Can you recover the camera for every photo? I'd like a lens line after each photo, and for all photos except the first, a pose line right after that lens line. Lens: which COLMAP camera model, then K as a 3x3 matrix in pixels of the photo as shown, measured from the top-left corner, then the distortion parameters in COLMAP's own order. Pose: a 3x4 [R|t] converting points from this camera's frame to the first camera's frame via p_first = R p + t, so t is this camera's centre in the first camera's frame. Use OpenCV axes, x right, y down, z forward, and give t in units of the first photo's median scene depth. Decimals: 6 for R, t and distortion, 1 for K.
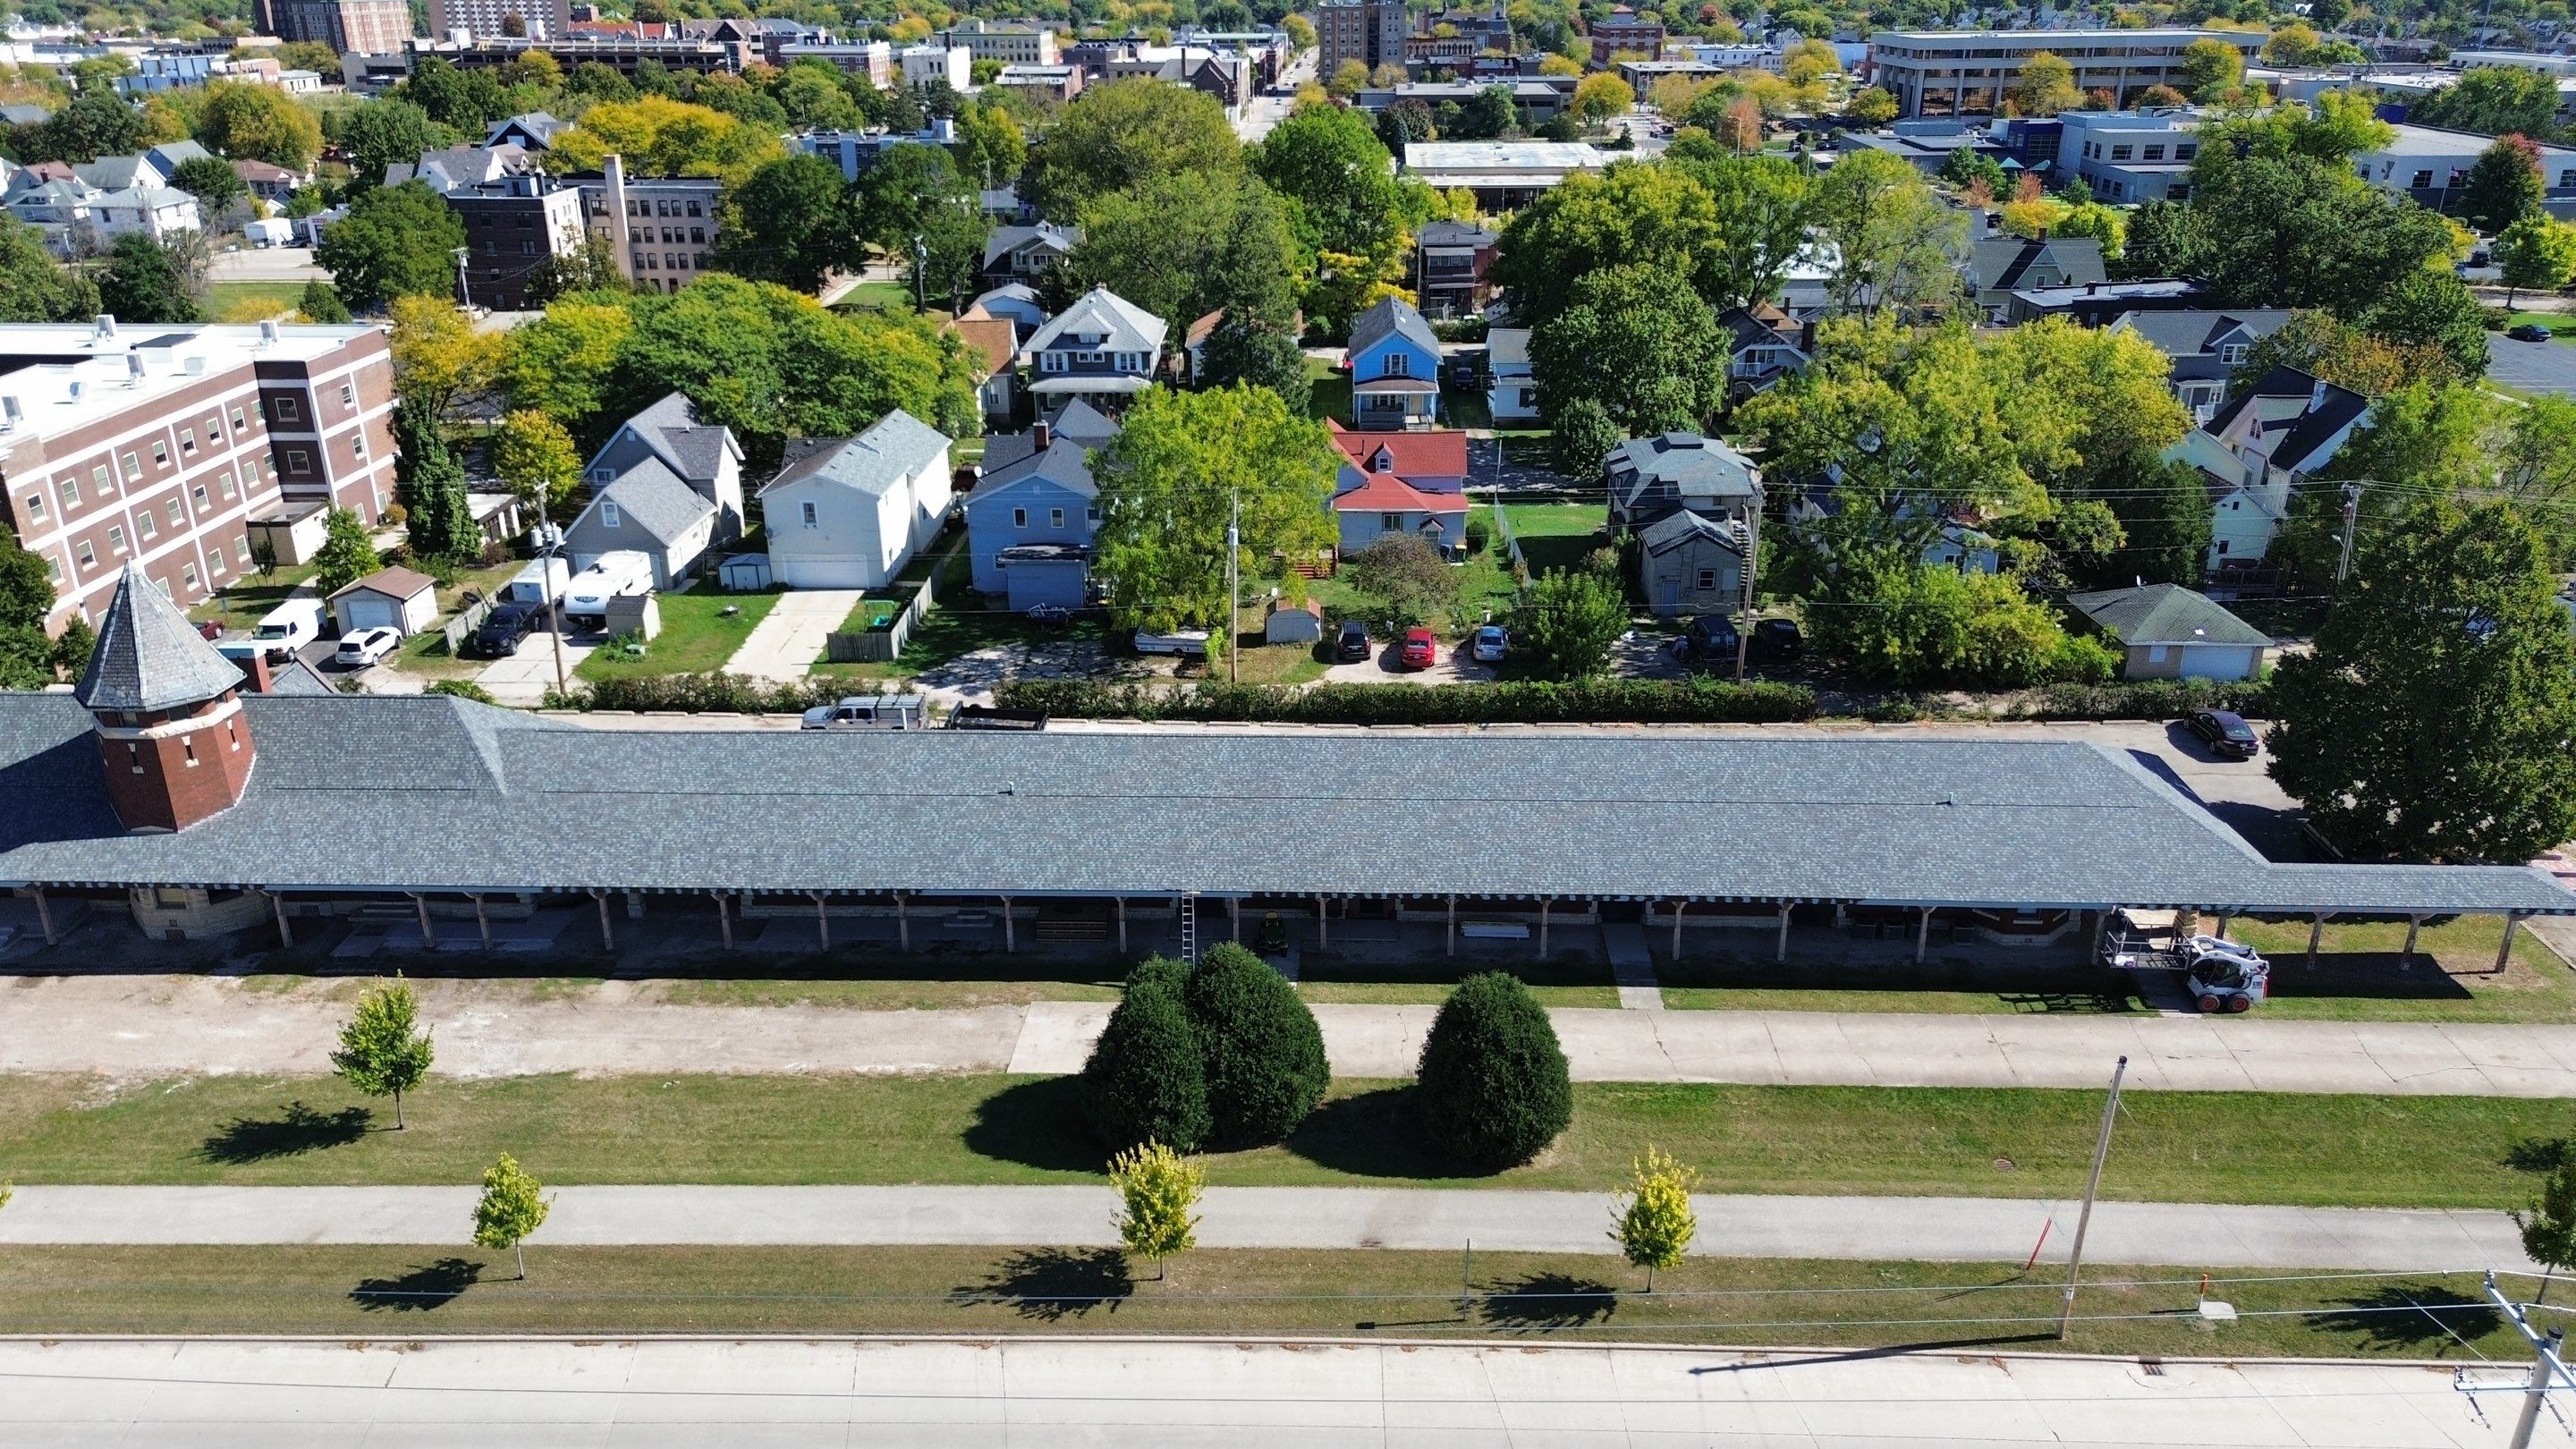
lens RADIAL K [[1818.0, 0, 1288.0], [0, 1818.0, 724.5], [0, 0, 1]] dist [0.060472, -0.039409]
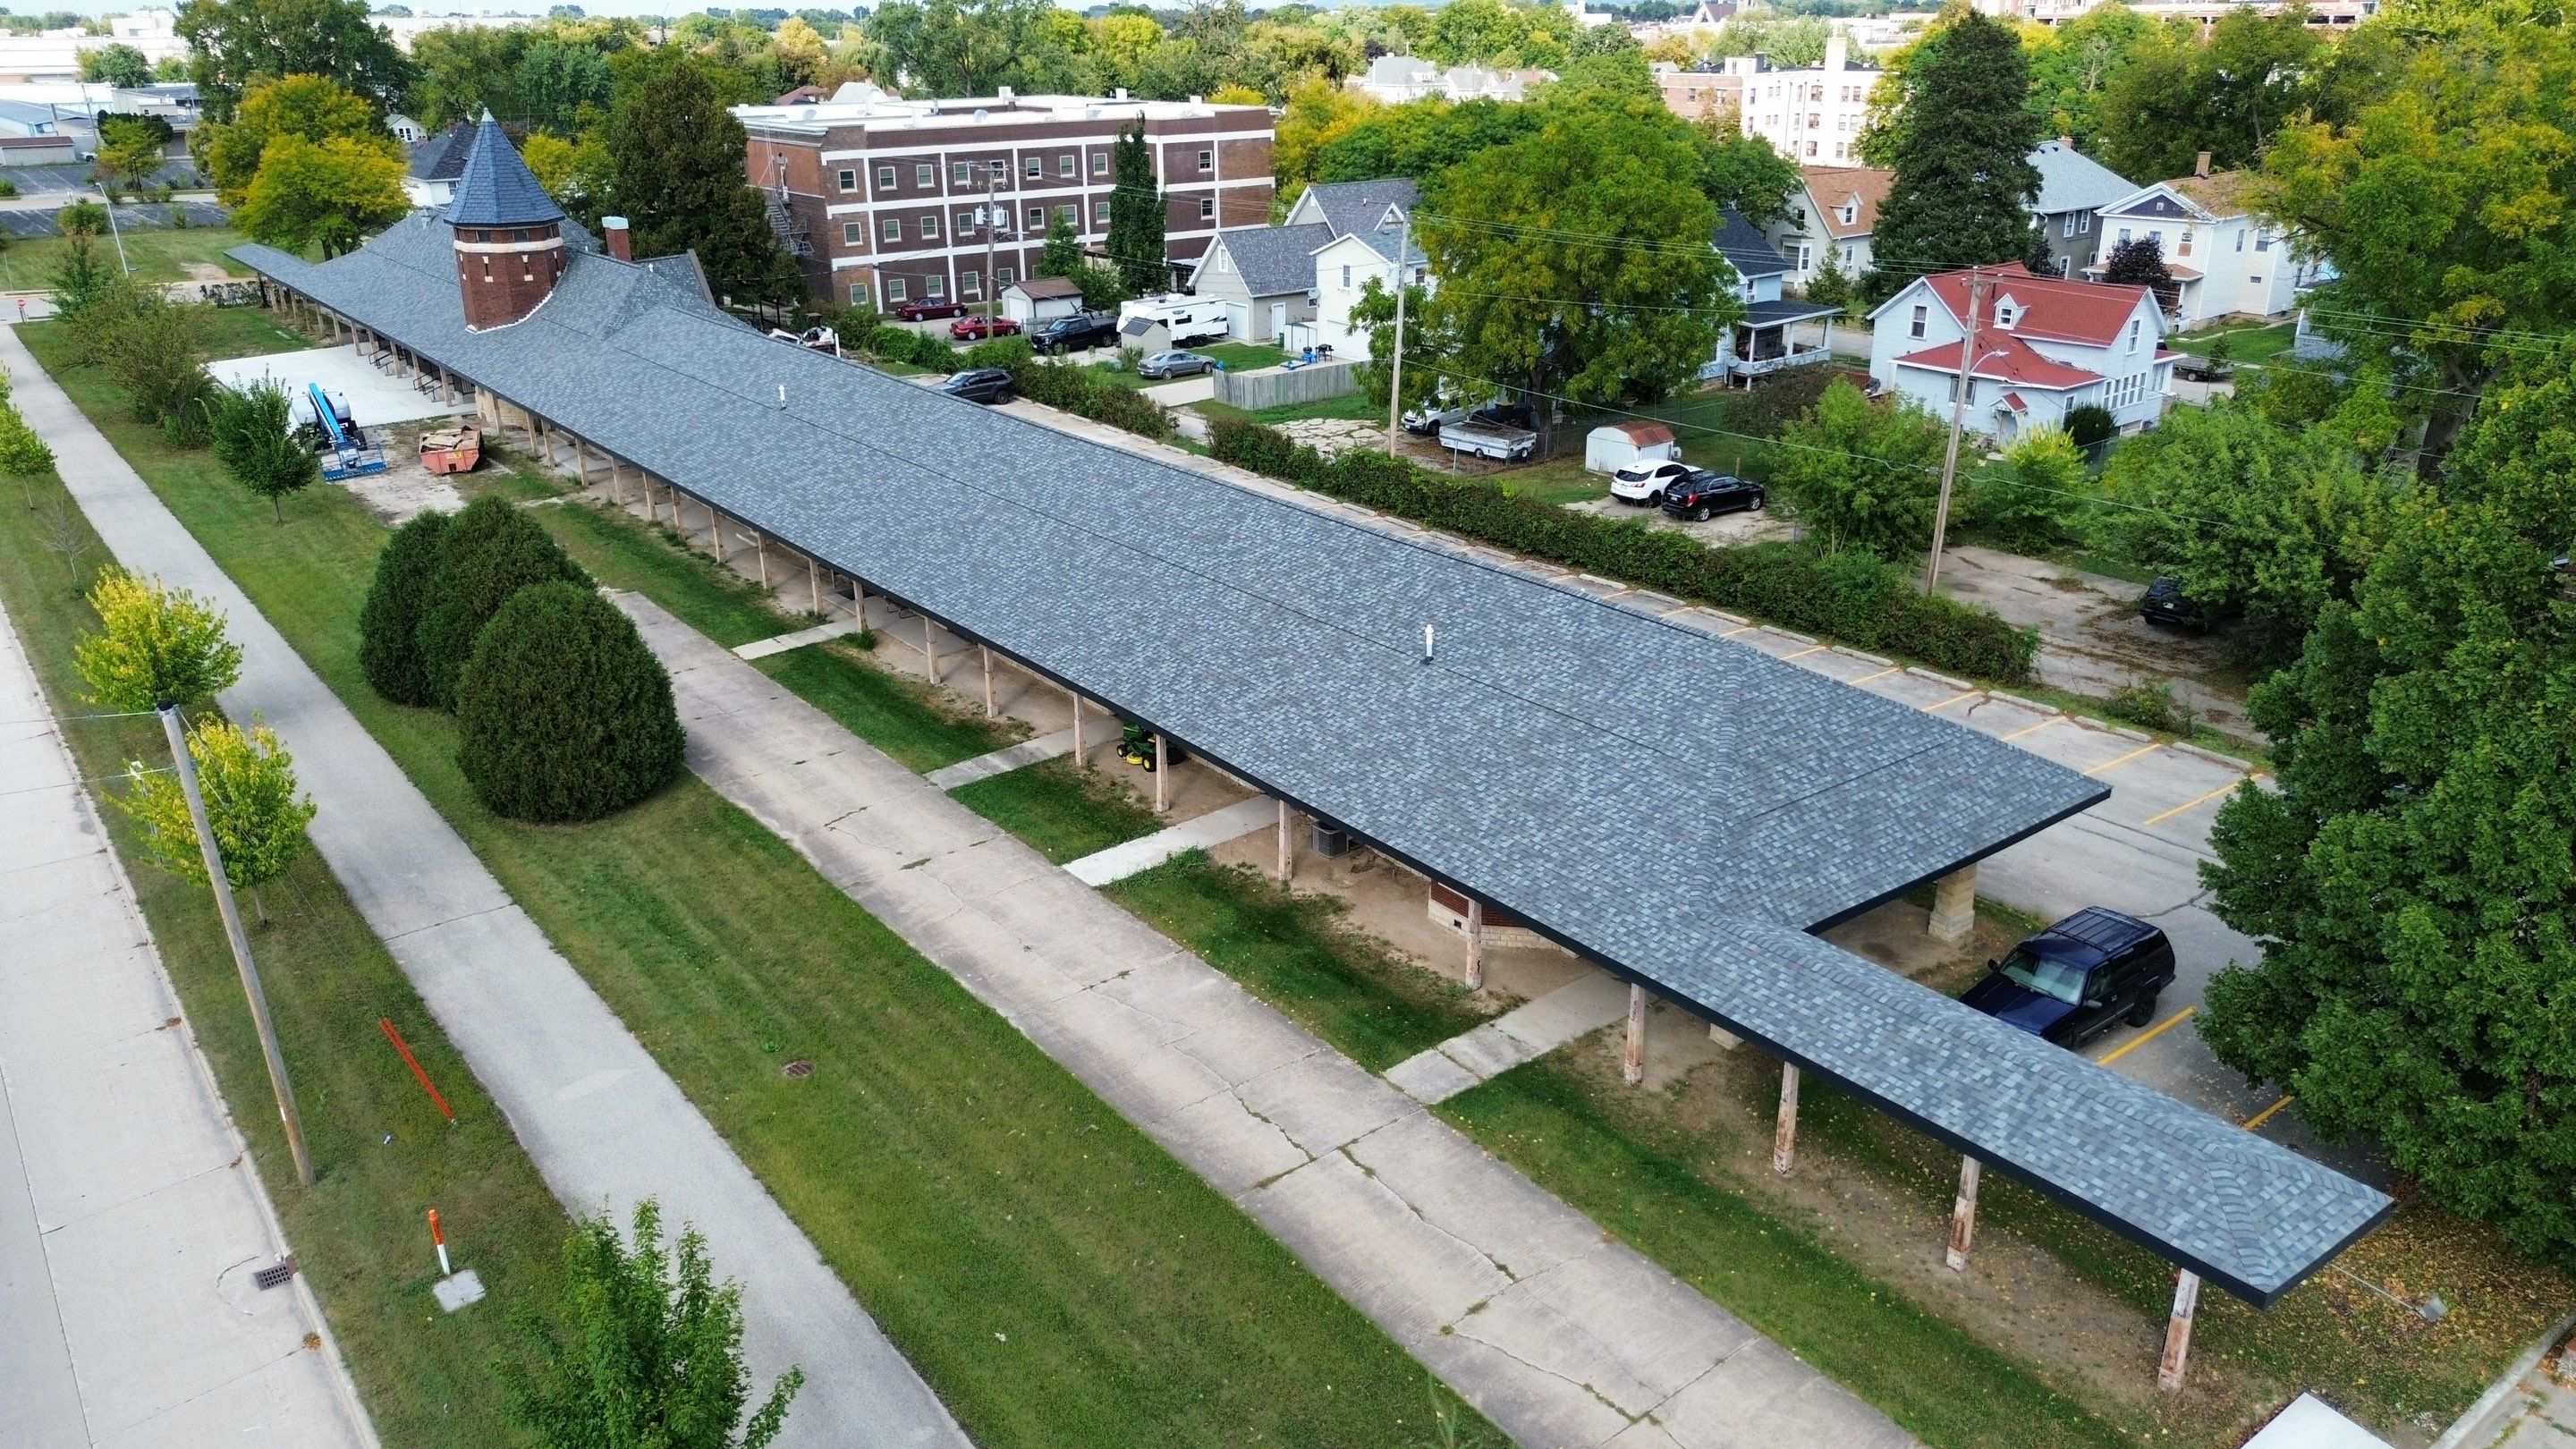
lens RADIAL K [[1818.0, 0, 1288.0], [0, 1818.0, 724.5], [0, 0, 1]] dist [0.060472, -0.039409]
pose [[0.638659, 0.281535, -0.716138, 0.467162], [-0.286523, 0.950749, 0.118244, 0.003225], [0.714157, 0.129672, 0.687870, 0.347099]]
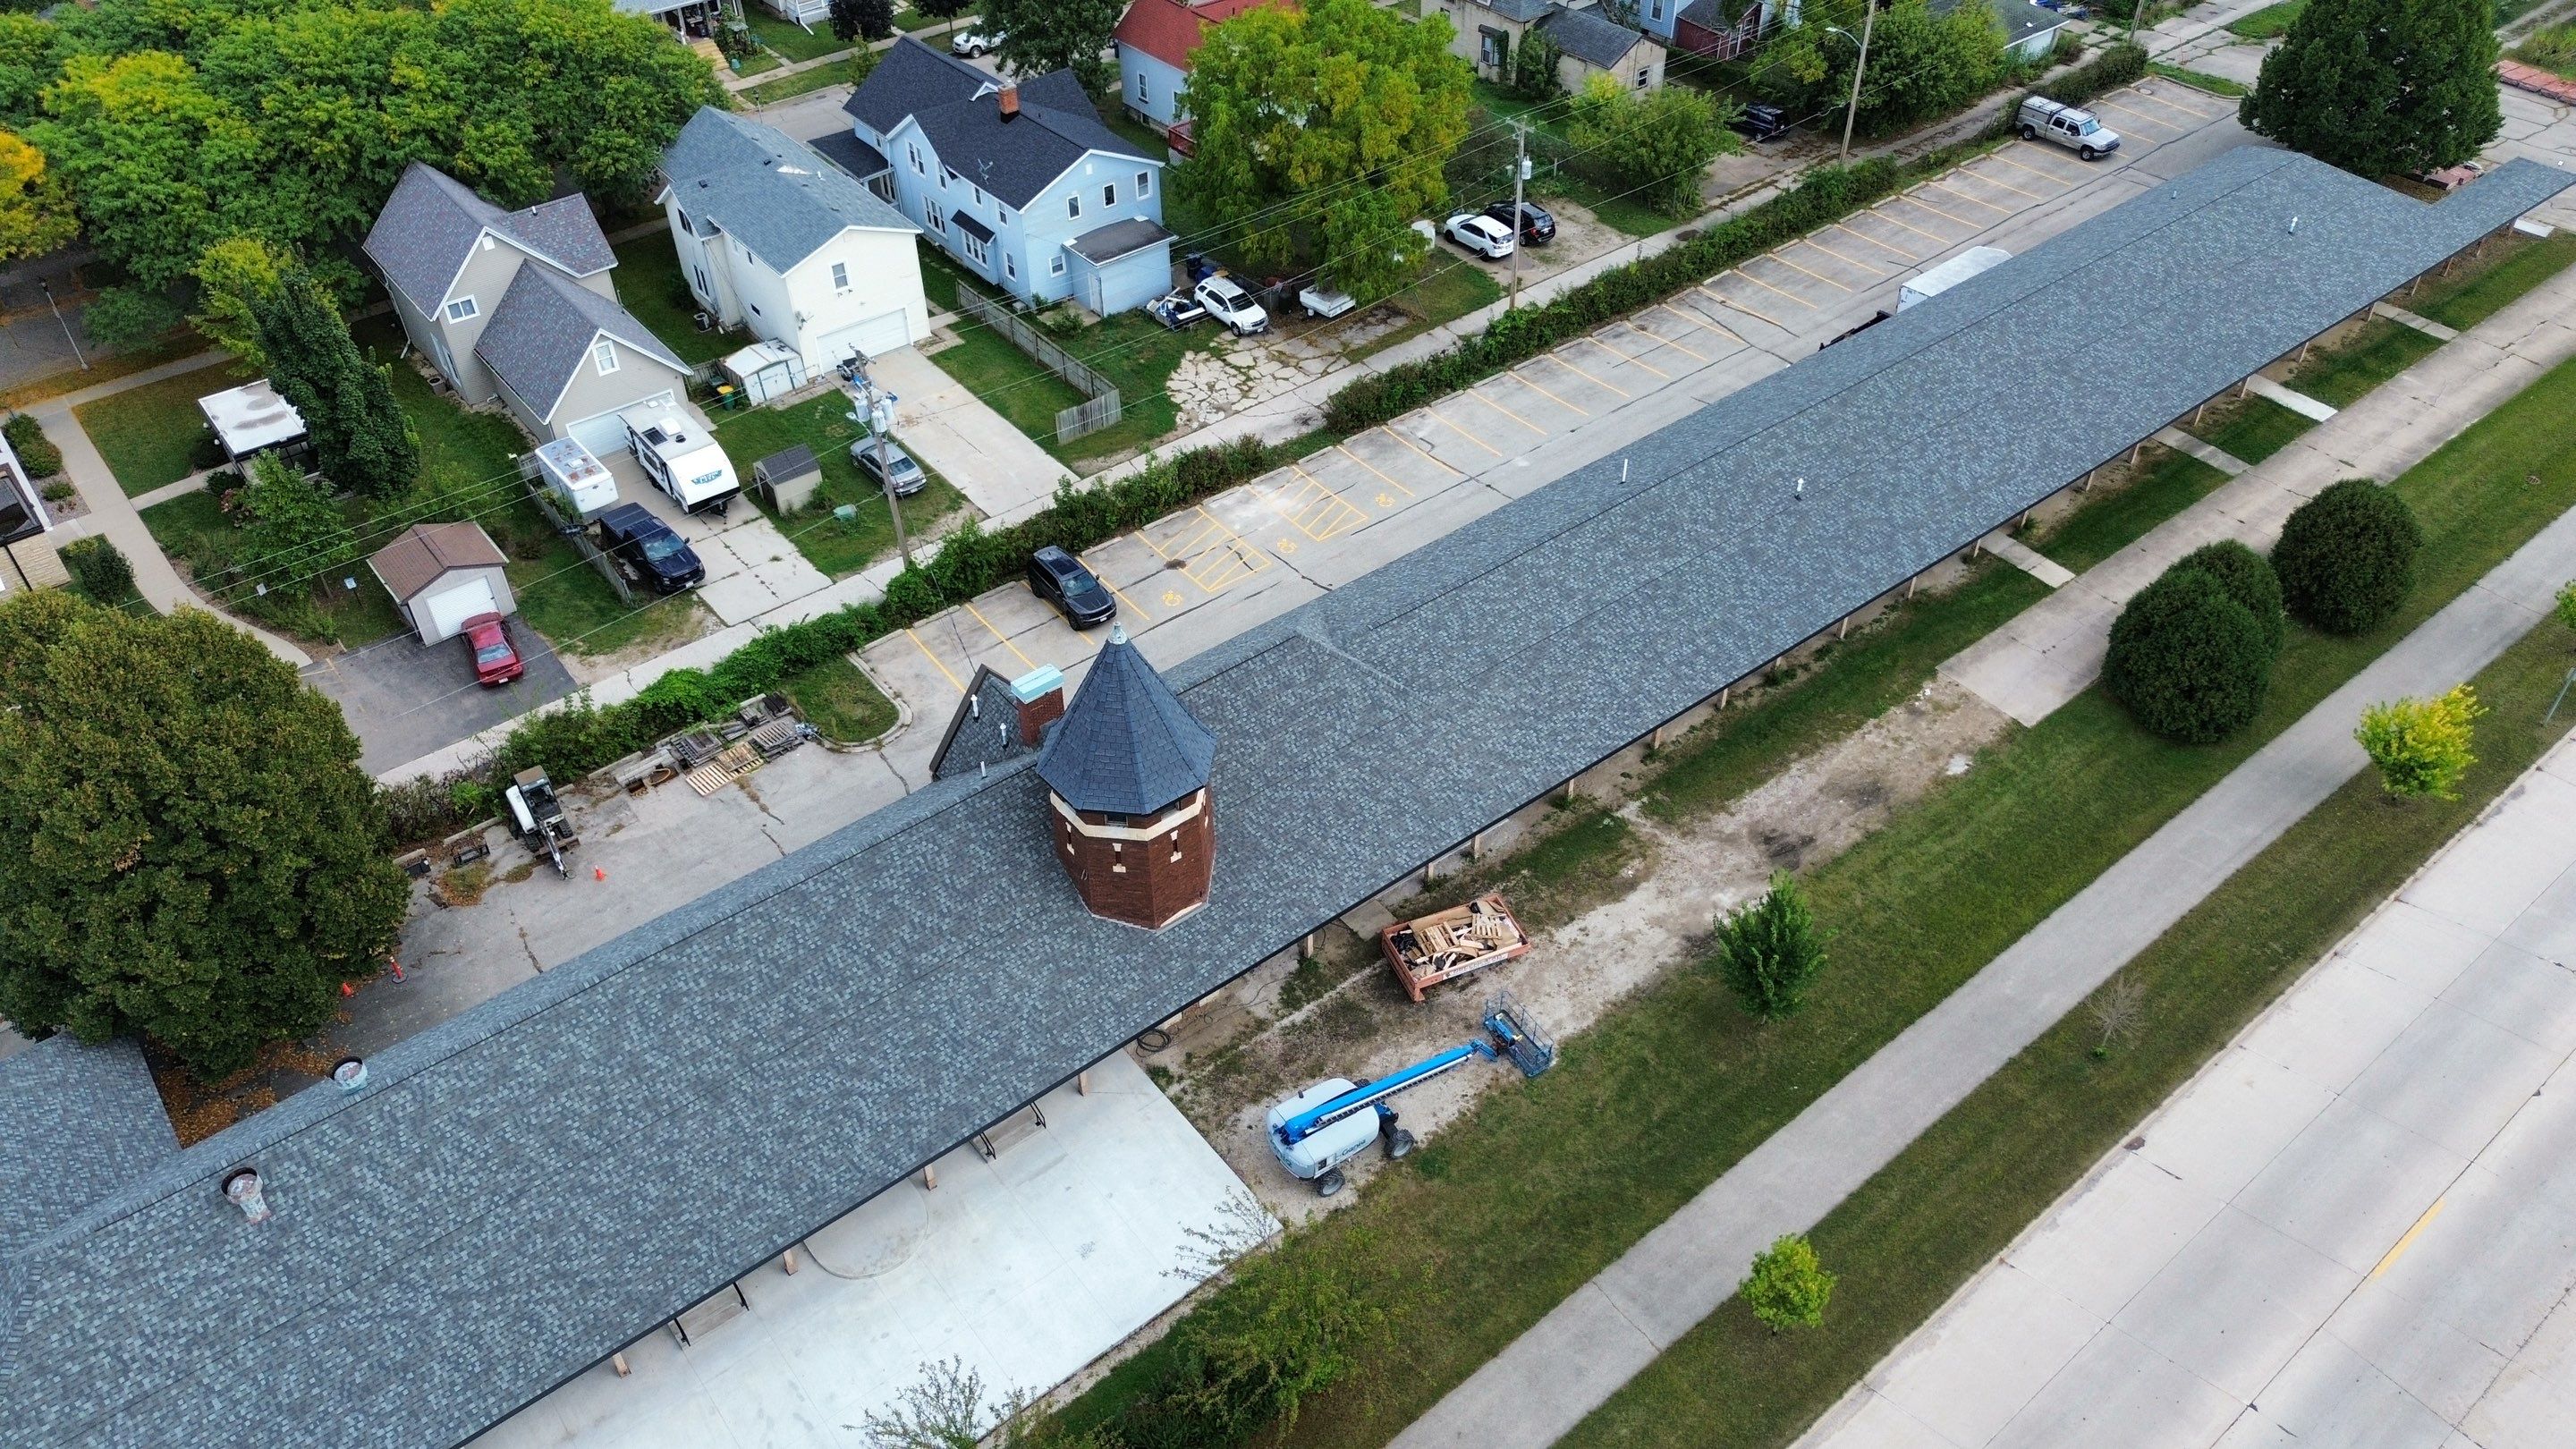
lens RADIAL K [[1848.3, 0, 1288.0], [0, 1848.3, 724.5], [0, 0, 1]] dist [0.048096, -0.002433]
pose [[0.755332, -0.420588, 0.502573, -0.592910], [0.247318, 0.893121, 0.375725, -0.192835], [-0.606884, -0.159502, 0.778621, 0.219258]]
